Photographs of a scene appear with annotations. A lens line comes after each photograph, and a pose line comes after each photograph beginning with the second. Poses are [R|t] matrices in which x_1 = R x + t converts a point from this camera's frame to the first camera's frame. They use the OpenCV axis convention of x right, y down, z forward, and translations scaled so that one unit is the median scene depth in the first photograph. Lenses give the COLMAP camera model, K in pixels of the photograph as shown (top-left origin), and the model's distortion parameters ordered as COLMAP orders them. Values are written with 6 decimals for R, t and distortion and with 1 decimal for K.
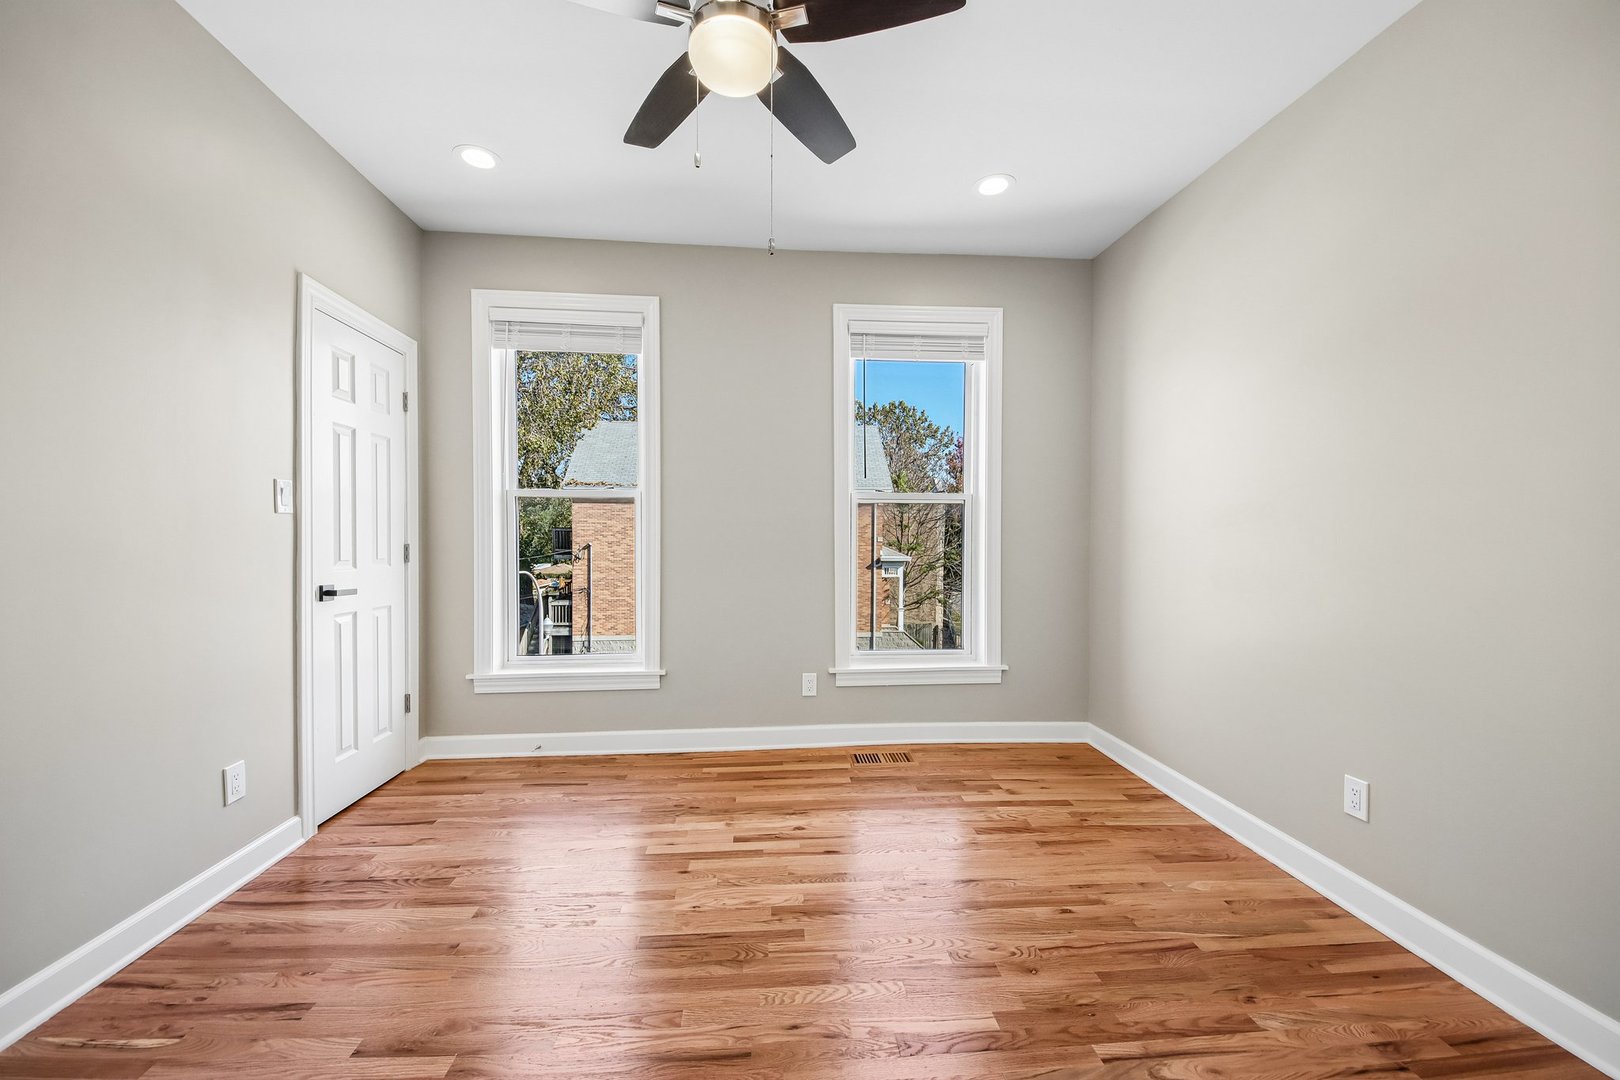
lens RADIAL K [[606.0, 0, 804.7], [0, 606.0, 547.2], [0, 0, 1]] dist [0.060103, -0.033975]
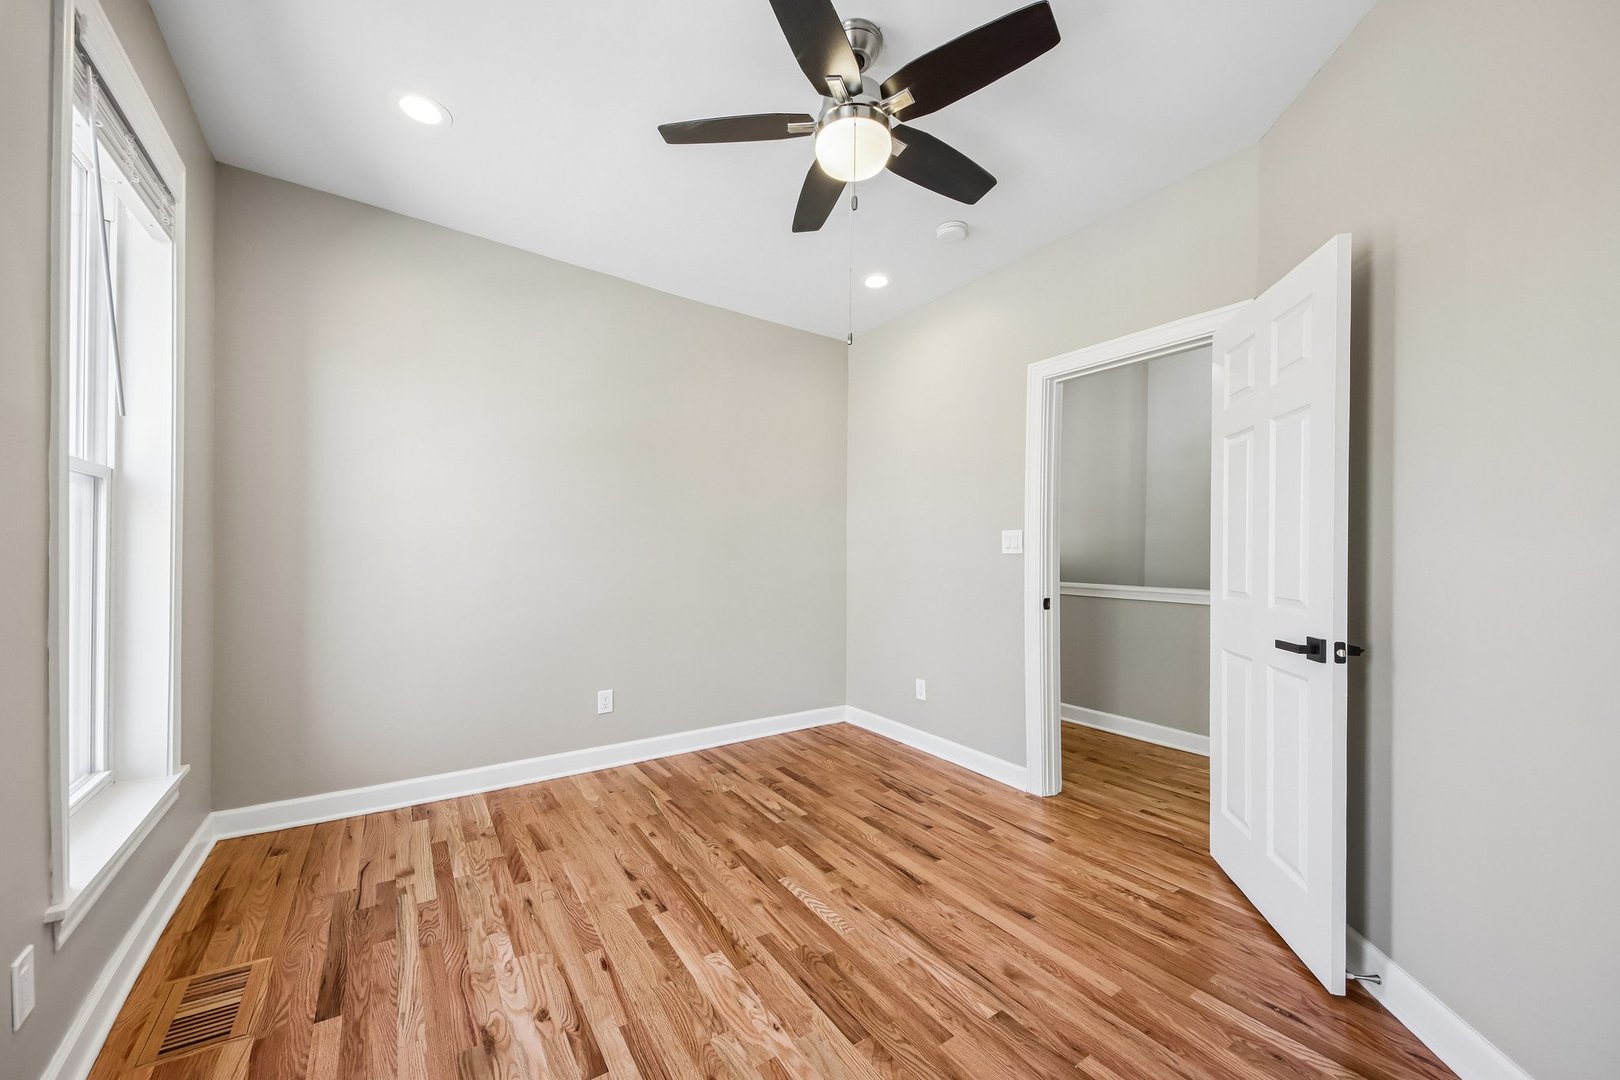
lens RADIAL K [[606.0, 0, 804.7], [0, 606.0, 547.2], [0, 0, 1]] dist [0.060103, -0.033975]
pose [[-0.493478, -0.005071, 0.869743, -0.602158], [0.002802, 0.999969, 0.007420, -0.028569], [-0.869754, 0.006098, -0.493449, 0.921540]]
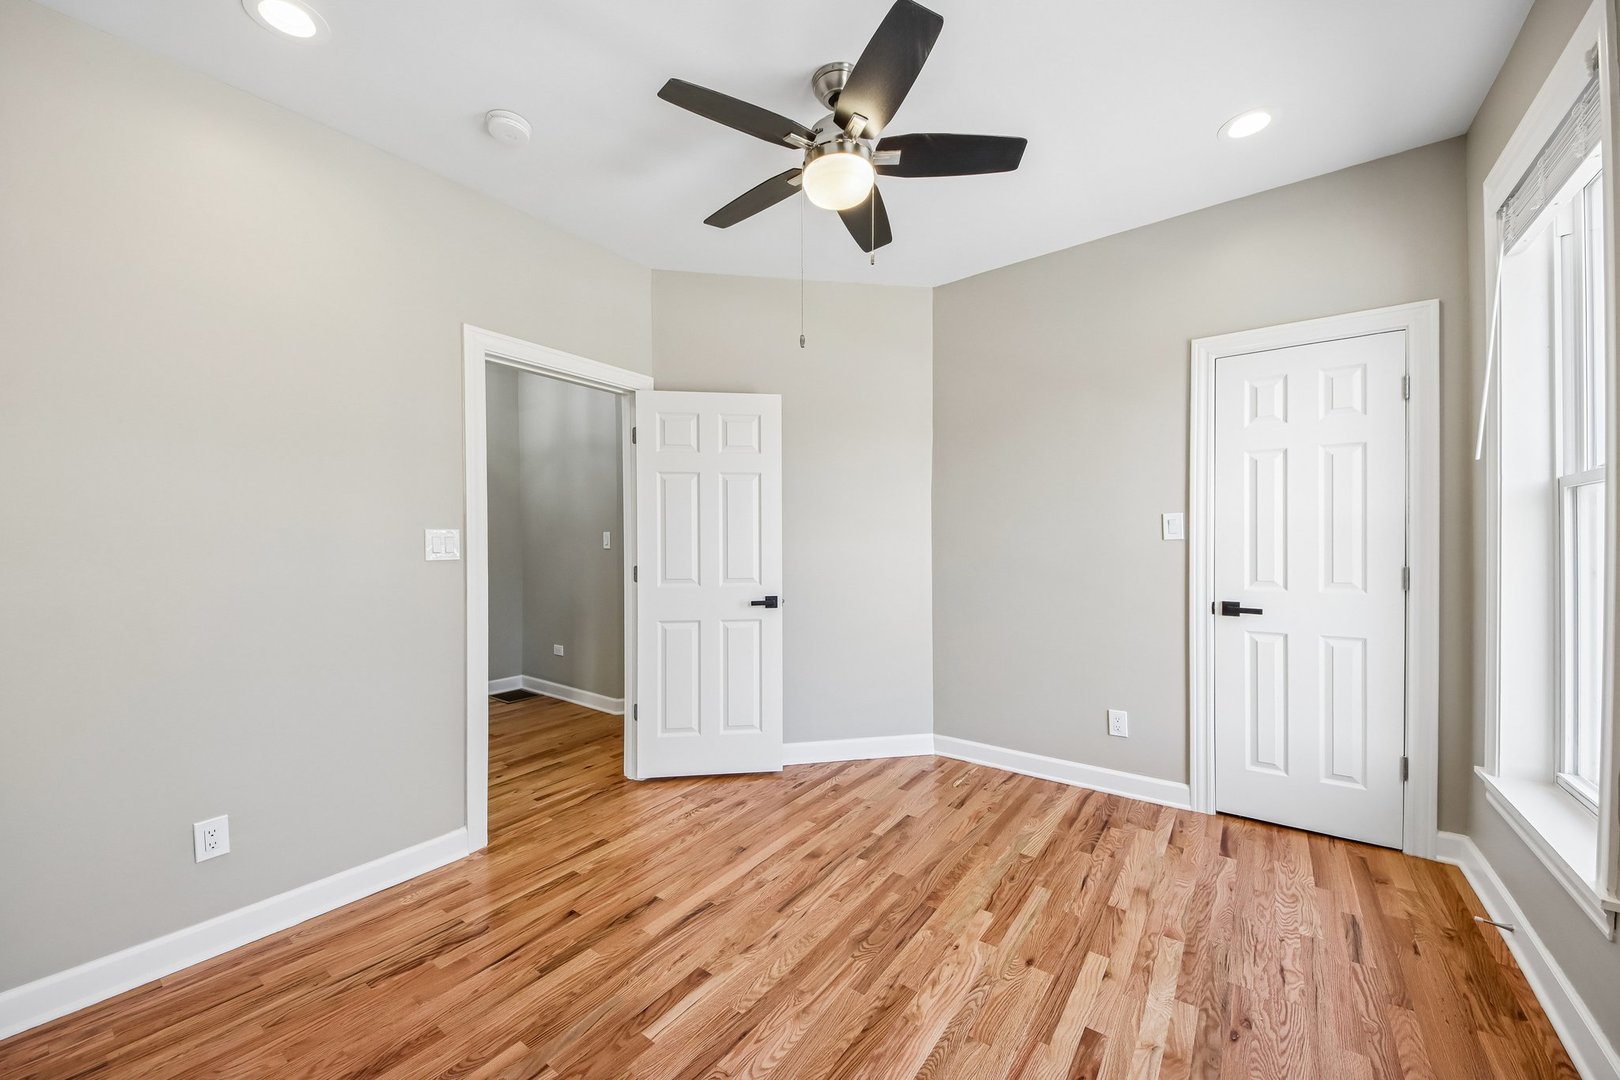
lens RADIAL K [[606.0, 0, 804.7], [0, 606.0, 547.2], [0, 0, 1]] dist [0.060103, -0.033975]
pose [[-0.650172, 0.005013, -0.759770, 0.485620], [-0.005524, 0.999921, 0.011324, -0.038440], [0.759767, 0.011560, -0.650093, 0.979927]]
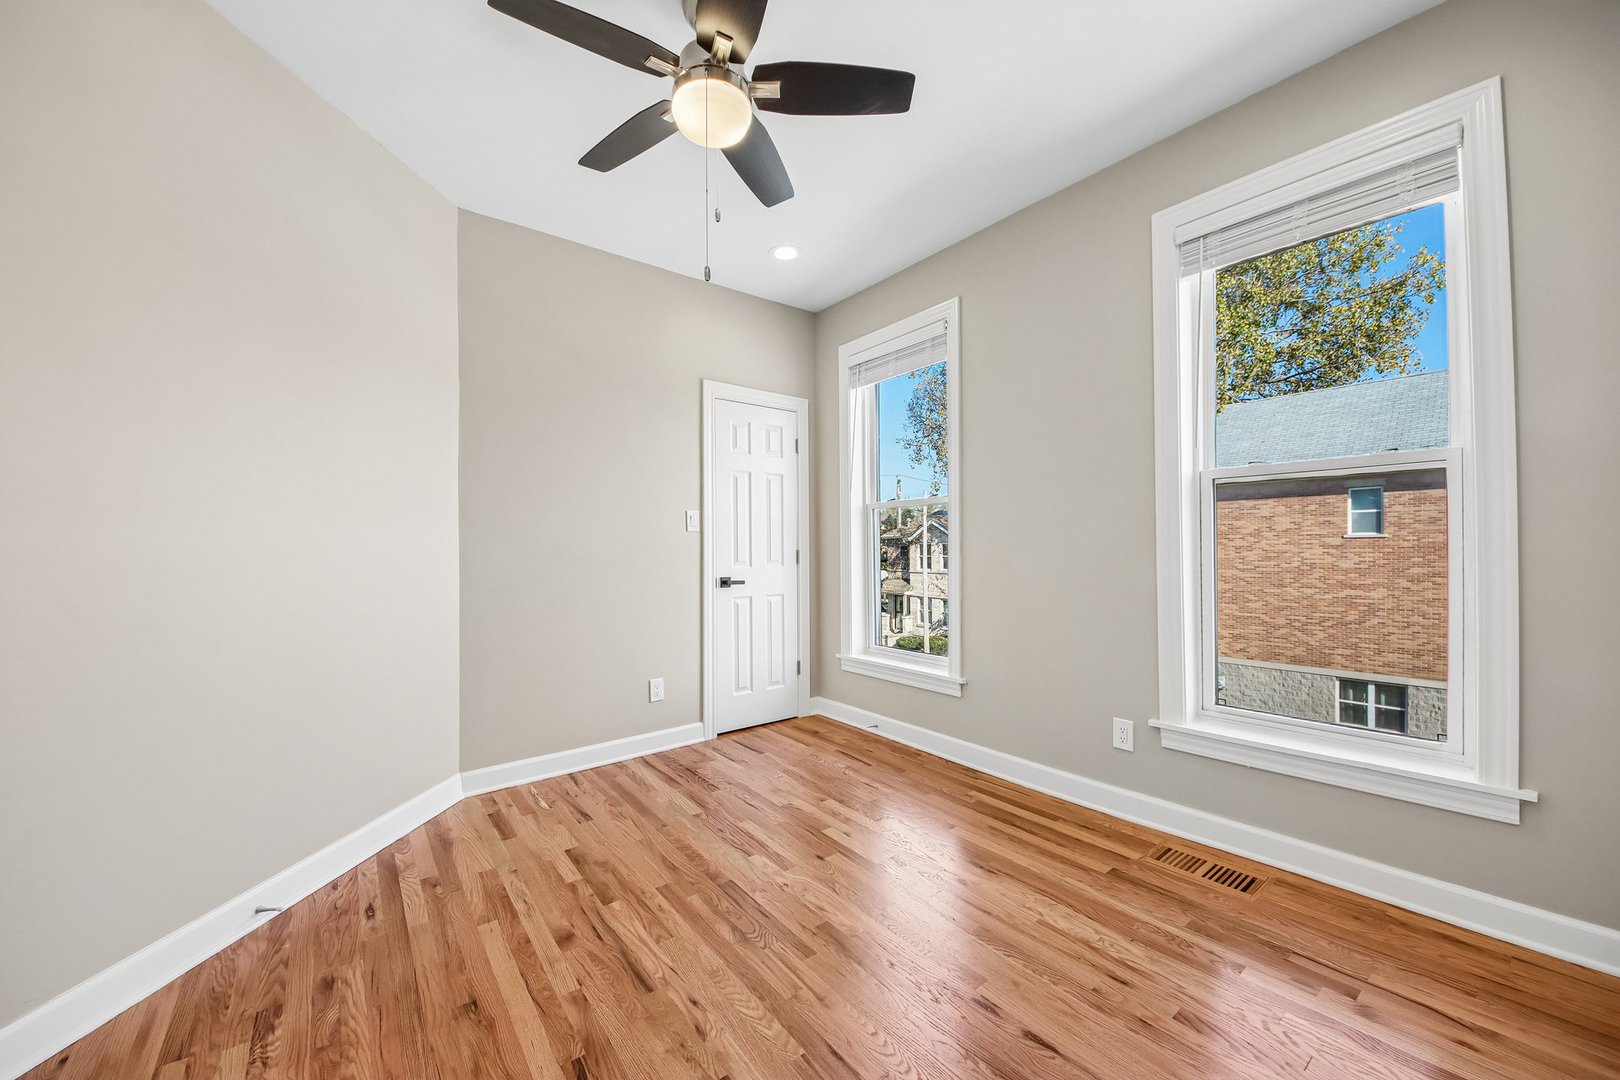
lens RADIAL K [[606.0, 0, 804.7], [0, 606.0, 547.2], [0, 0, 1]] dist [0.060103, -0.033975]
pose [[0.547640, -0.009609, -0.836659, 0.506346], [0.001411, 0.999943, -0.010560, 0.003195], [0.836713, 0.004602, 0.547623, 0.296037]]
